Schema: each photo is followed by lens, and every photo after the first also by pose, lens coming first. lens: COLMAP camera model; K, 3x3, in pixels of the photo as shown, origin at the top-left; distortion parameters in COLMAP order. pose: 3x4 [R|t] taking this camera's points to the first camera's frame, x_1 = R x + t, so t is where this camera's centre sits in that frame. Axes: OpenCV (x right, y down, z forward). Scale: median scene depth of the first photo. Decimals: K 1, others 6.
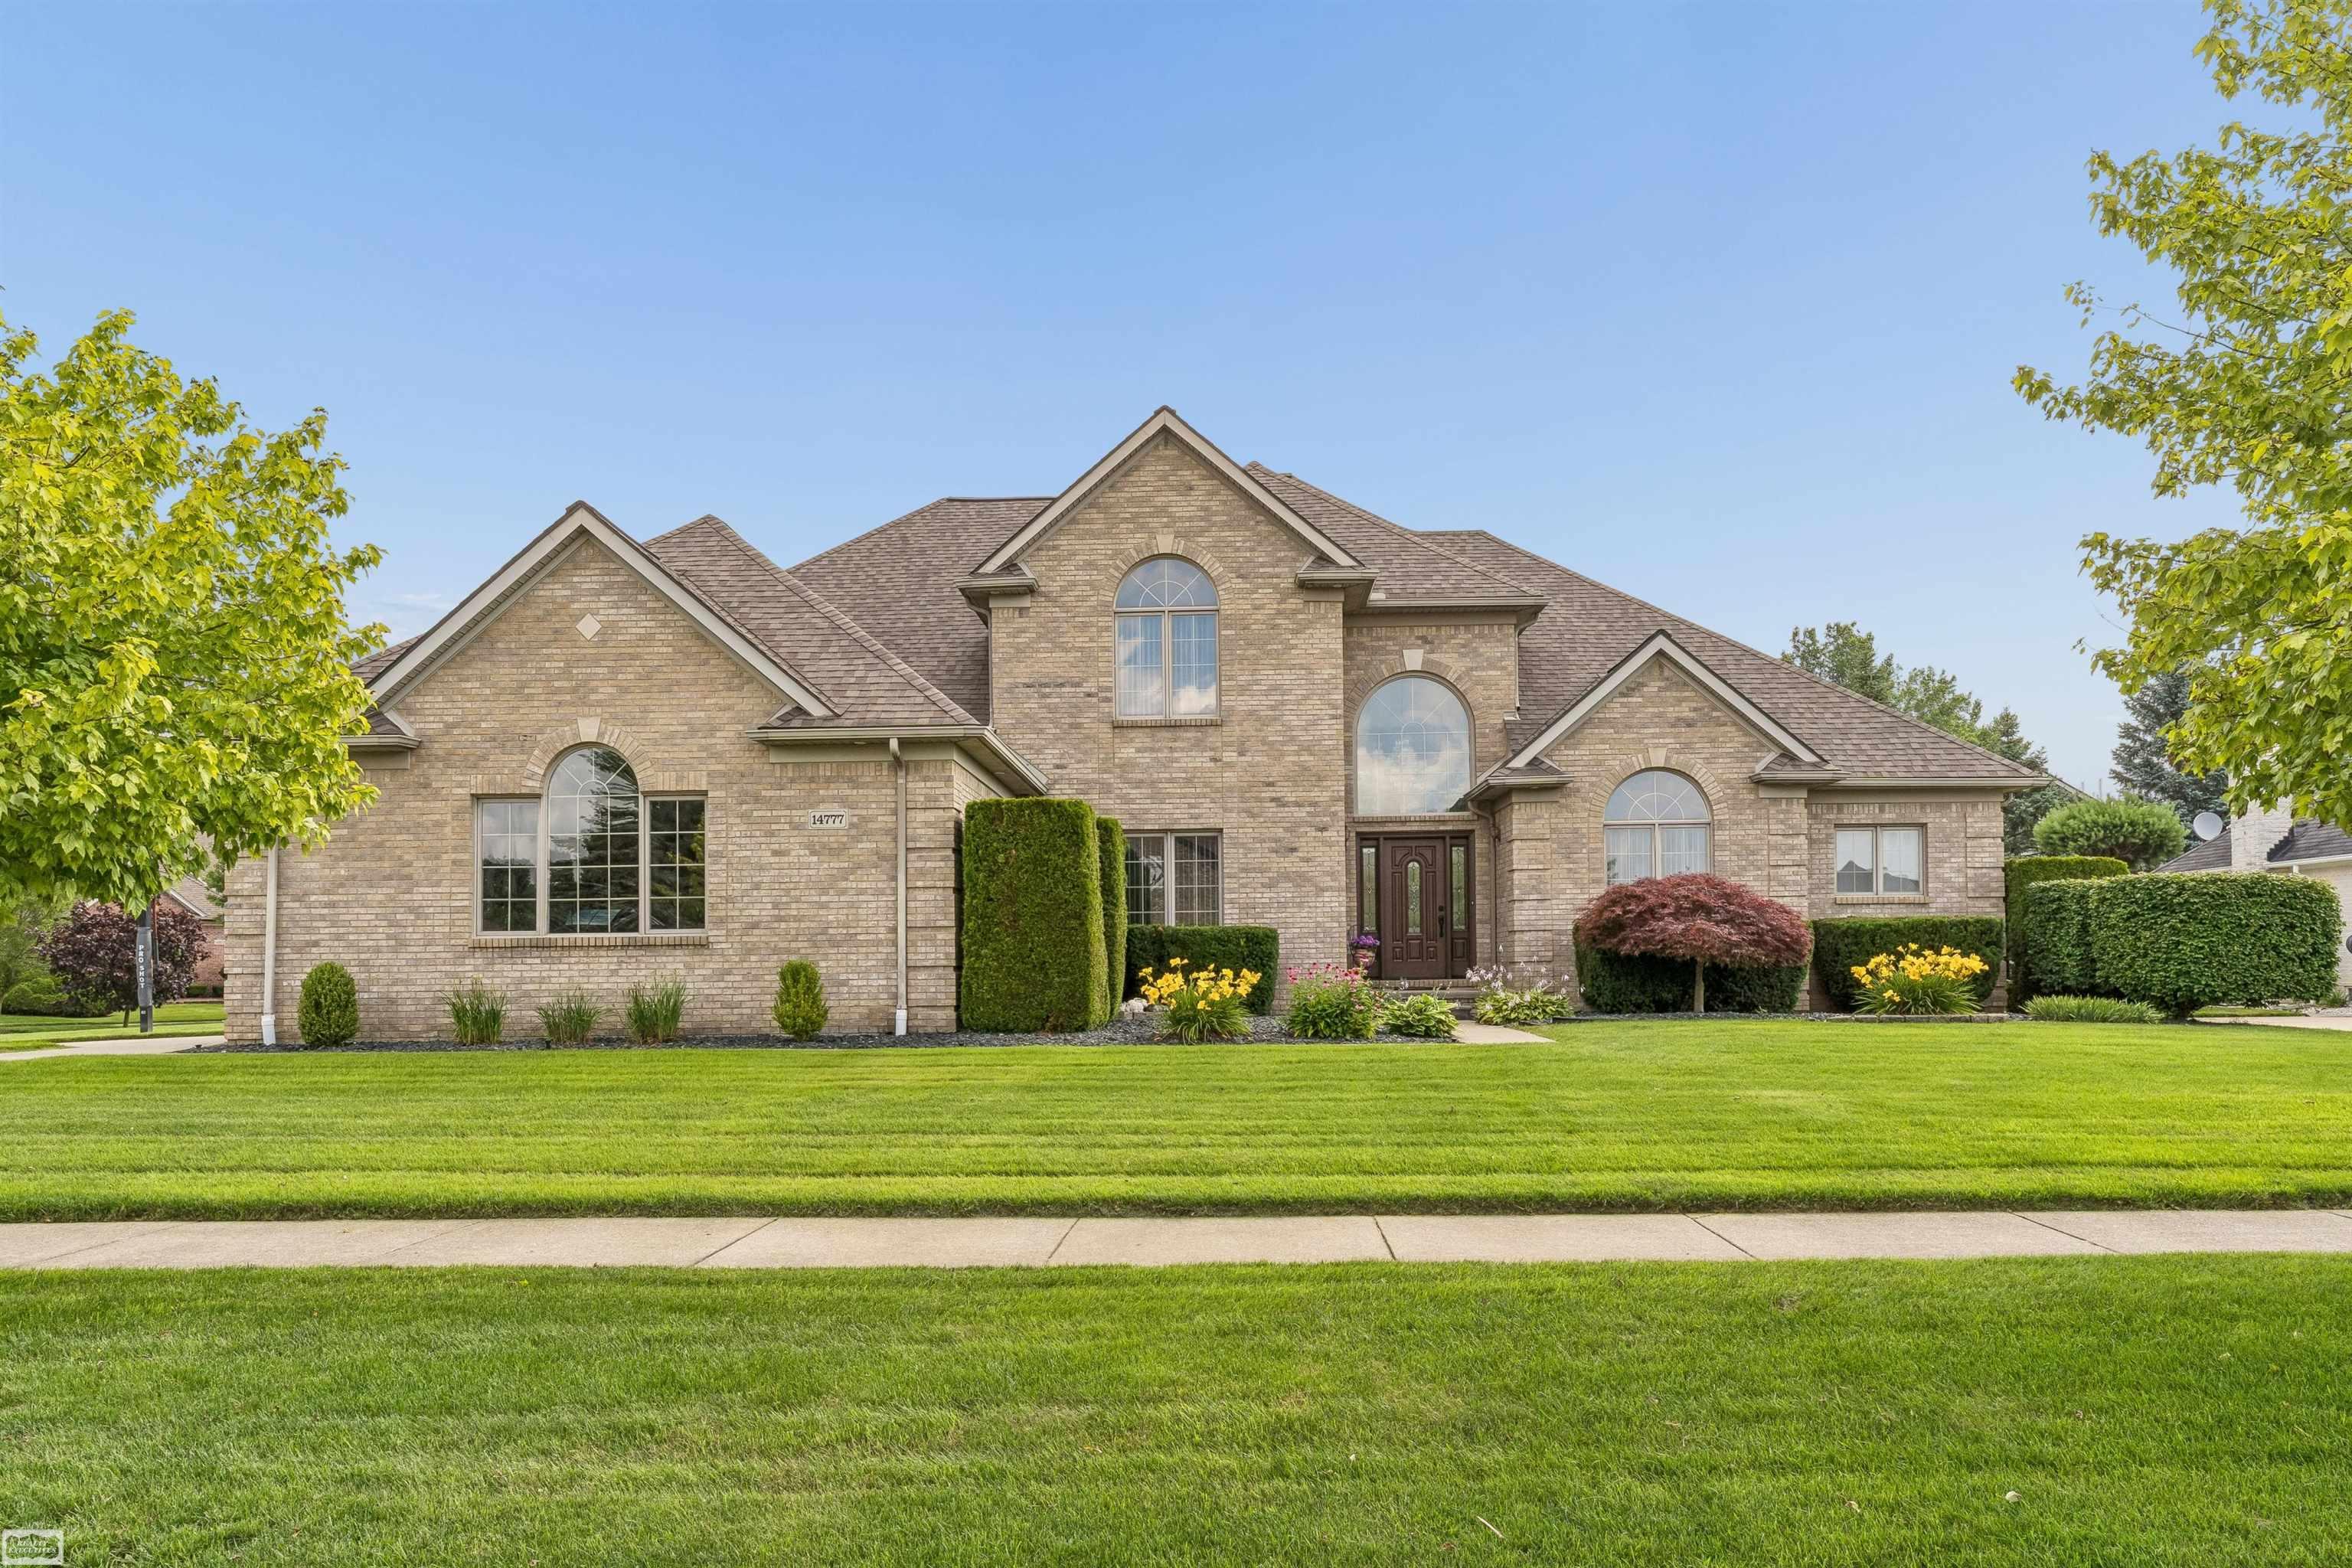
lens RADIAL K [[1474.3, 0, 1193.2], [0, 1474.3, 987.7], [0, 0, 1]] dist [-0.022161, -0.000348]
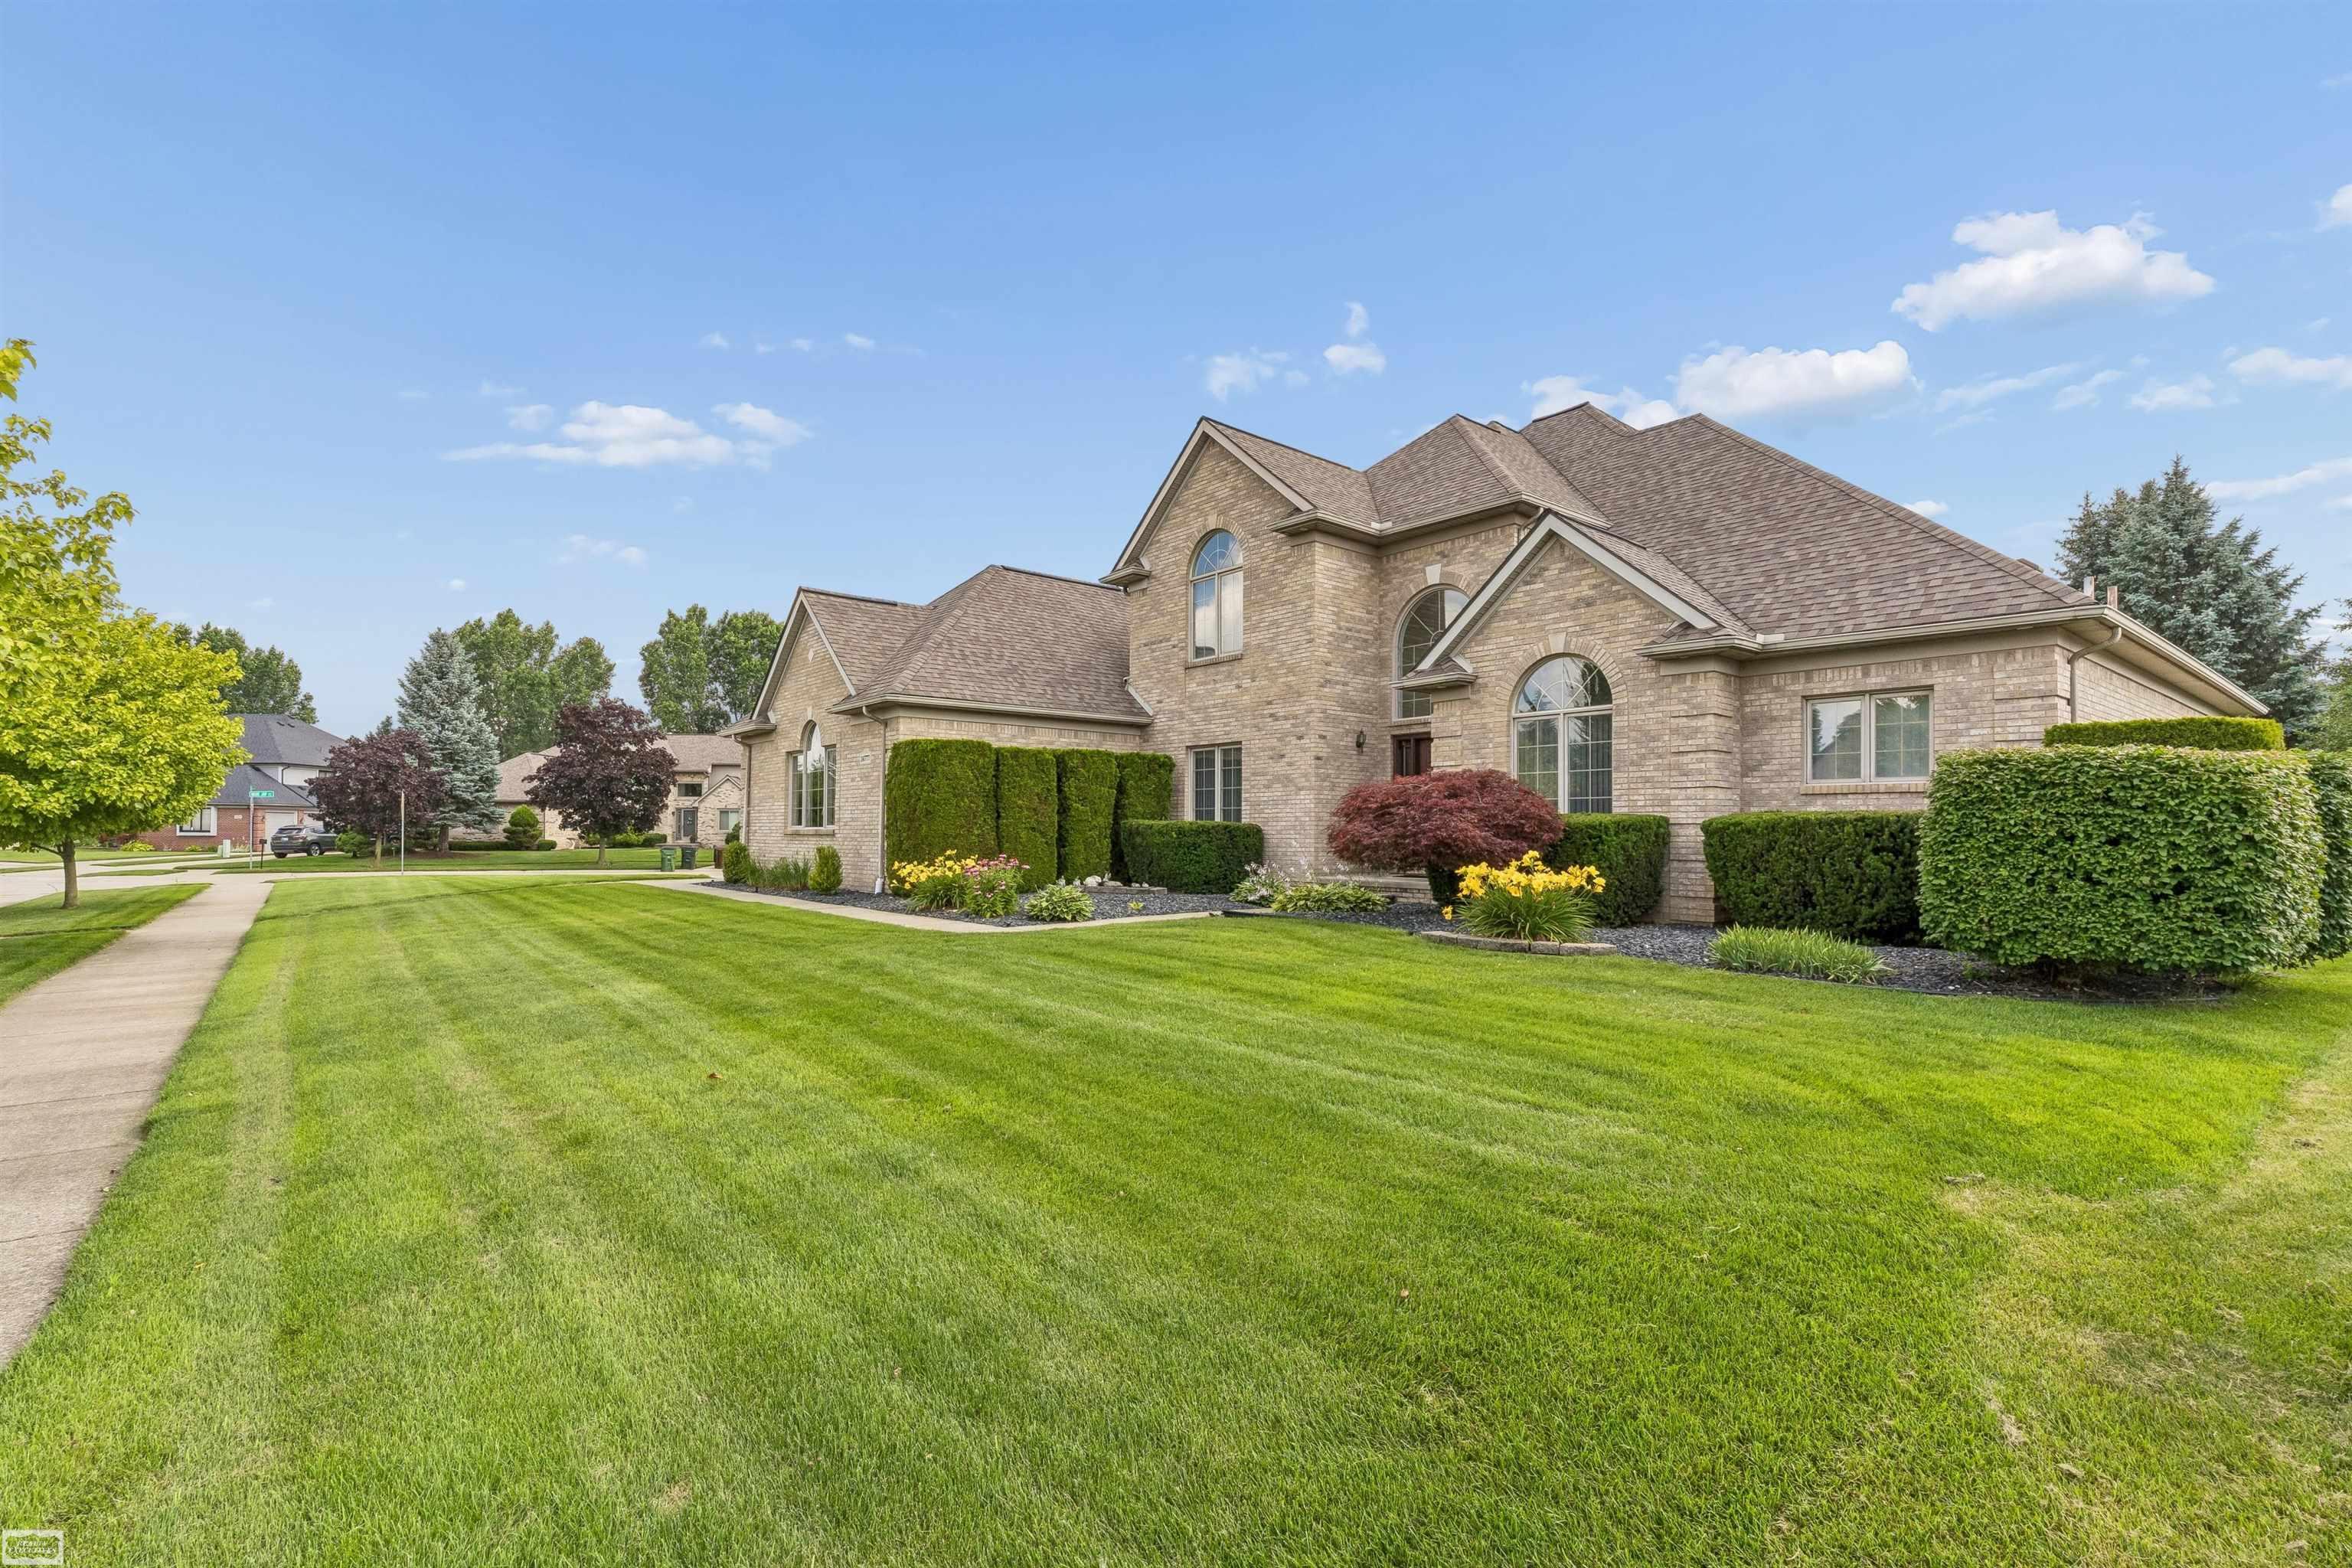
lens RADIAL K [[1069.5, 0, 1201.7], [0, 1069.5, 824.0], [0, 0, 1]] dist [-0.004768, -0.000218]
pose [[0.673575, 0.007679, -0.739079, 0.665777], [-0.020247, 0.999762, -0.008064, -0.030214], [0.738841, 0.020396, 0.673571, 0.368423]]
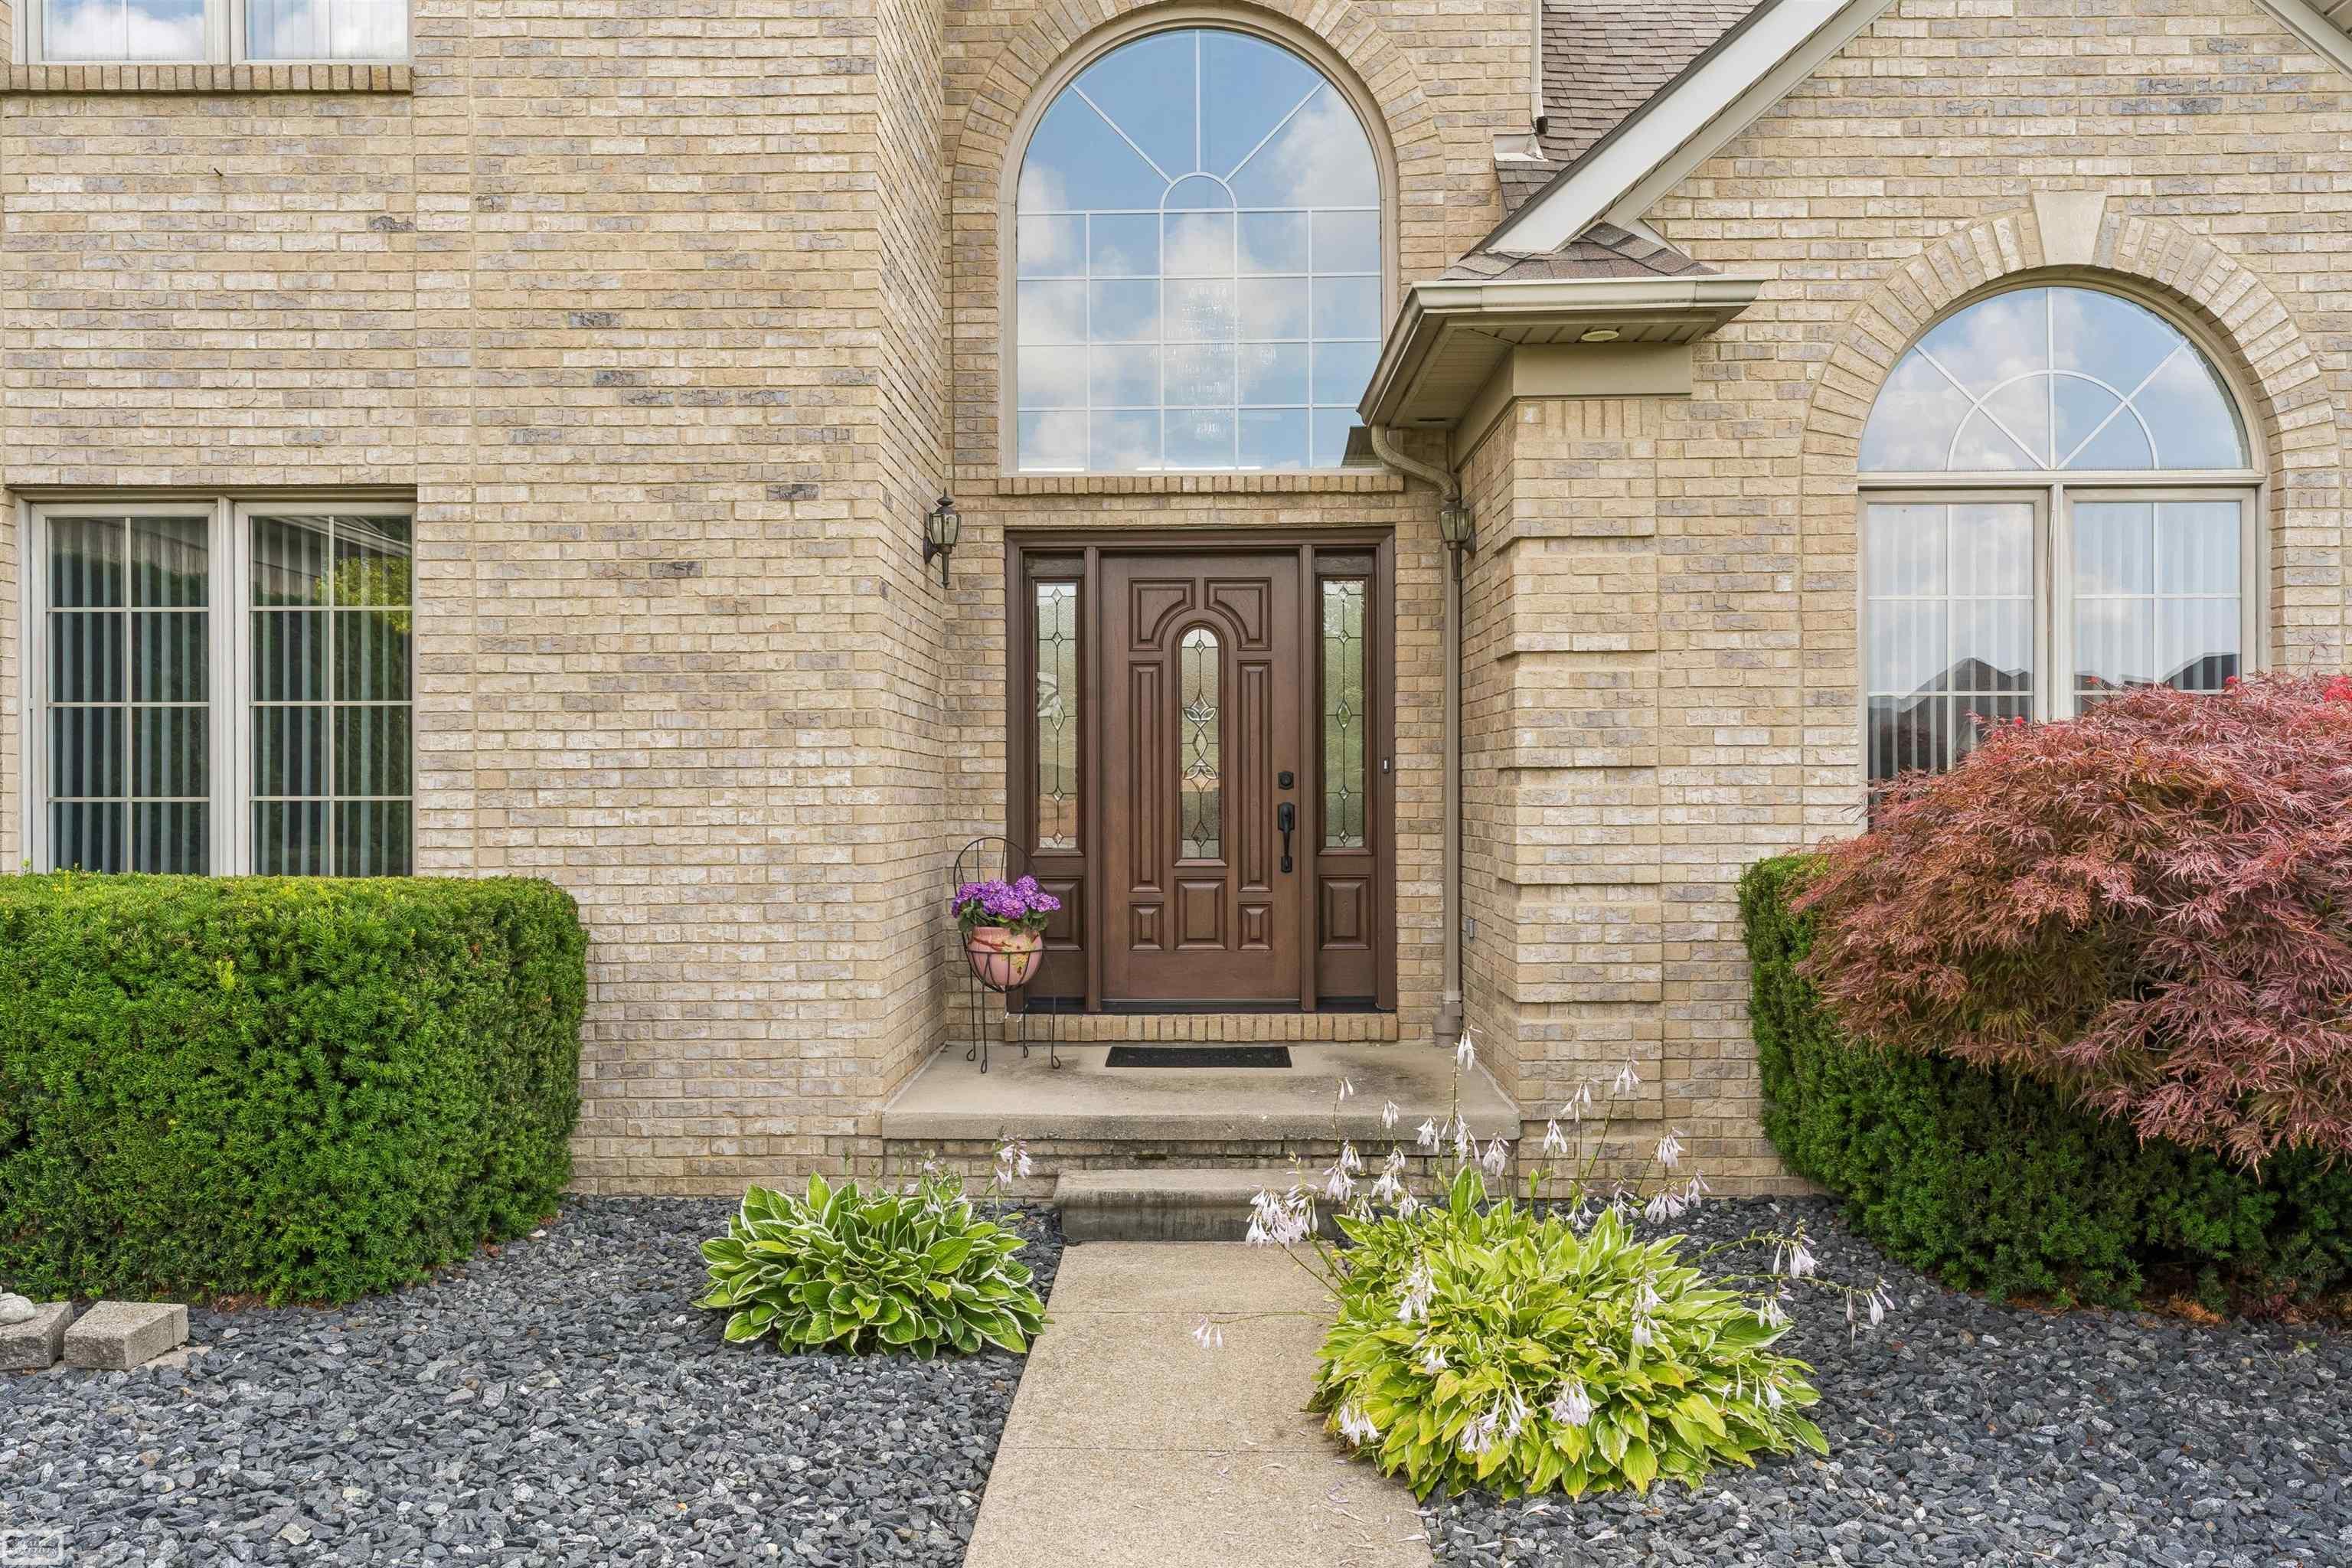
lens RADIAL K [[1813.4, 0, 1176.3], [0, 1813.4, 793.6], [0, 0, 1]] dist [0.006321, 0.004400]
pose [[0.999850, 0.009080, 0.014720, 0.151841], [-0.008885, 0.999872, -0.013292, -0.049895], [-0.014839, 0.013160, 0.999803, 0.674750]]
